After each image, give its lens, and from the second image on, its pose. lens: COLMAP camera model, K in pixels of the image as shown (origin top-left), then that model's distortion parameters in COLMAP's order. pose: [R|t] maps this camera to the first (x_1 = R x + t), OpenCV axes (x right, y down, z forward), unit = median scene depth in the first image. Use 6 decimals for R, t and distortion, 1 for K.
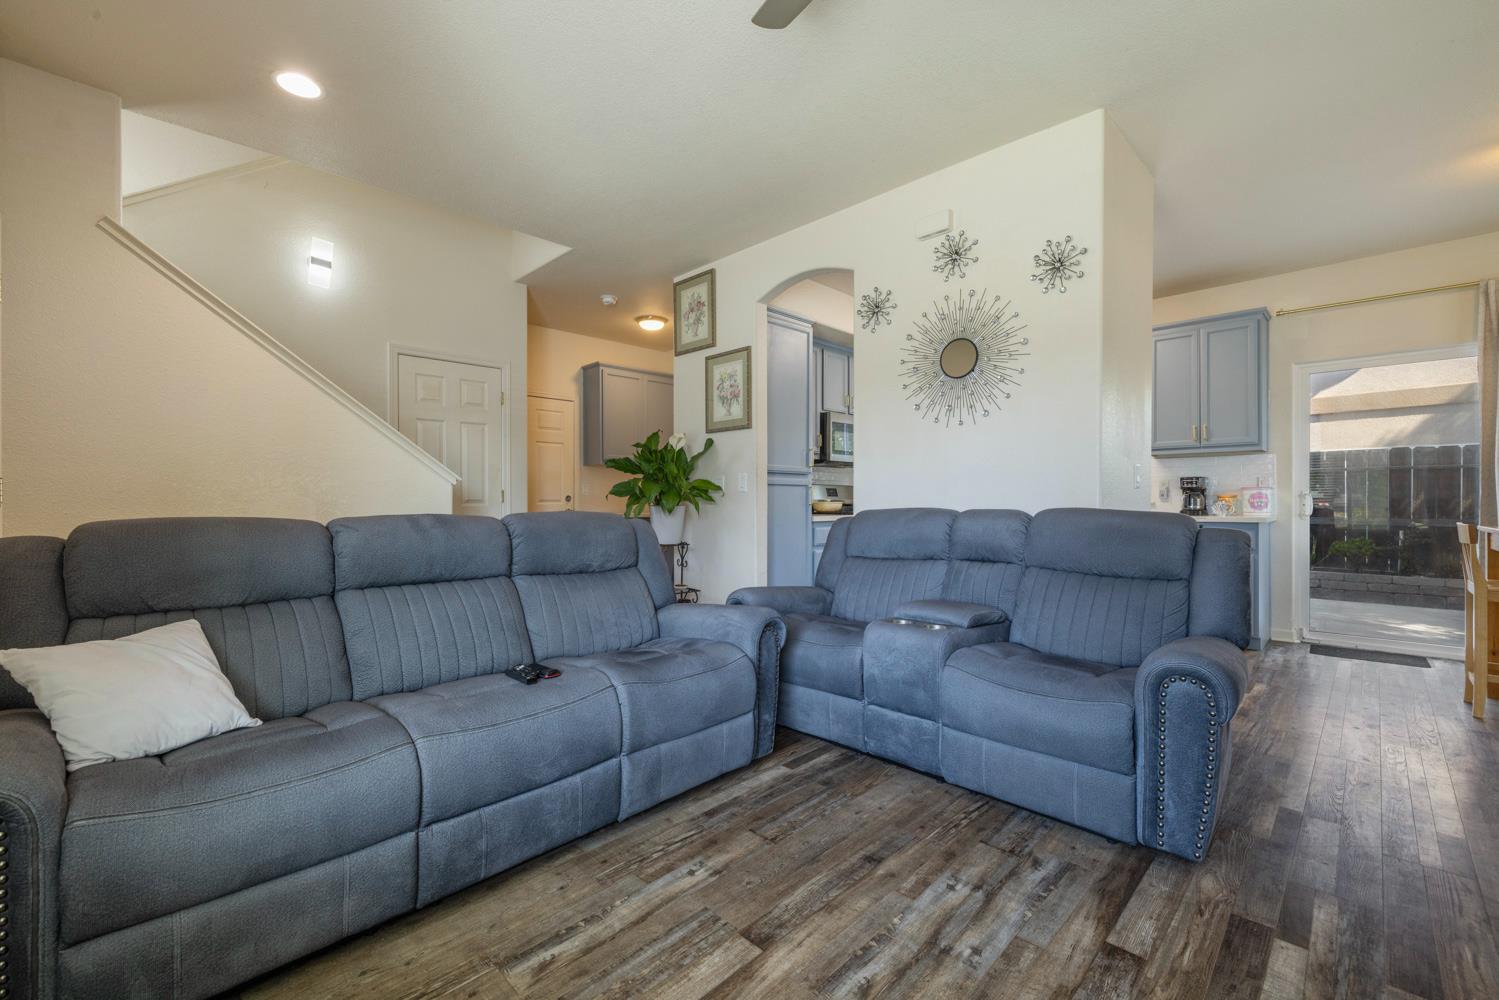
lens RADIAL K [[629.6, 0, 745.8], [0, 629.6, 510.6], [0, 0, 1]] dist [-0.000712, 0.001269]
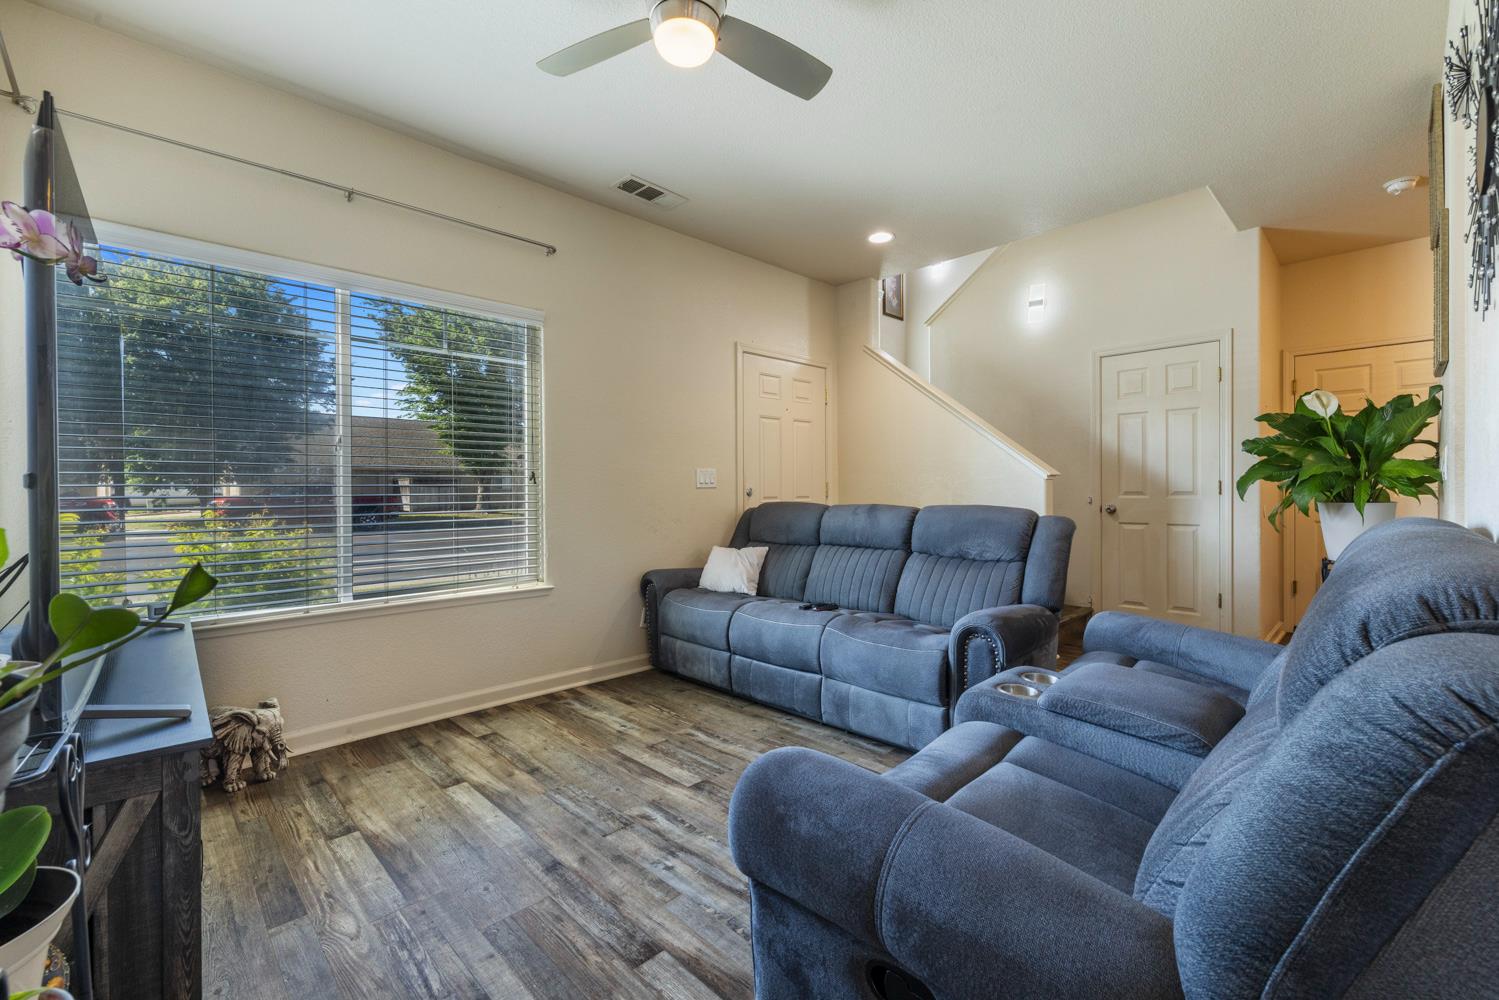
lens RADIAL K [[629.6, 0, 742.7], [0, 629.6, 496.8], [0, 0, 1]] dist [-0.000712, 0.001269]
pose [[-0.016056, 0.007267, -0.999845, 1.553947], [-0.012637, 0.999892, 0.007470, -0.025740], [0.999791, 0.012755, -0.015963, 1.140052]]
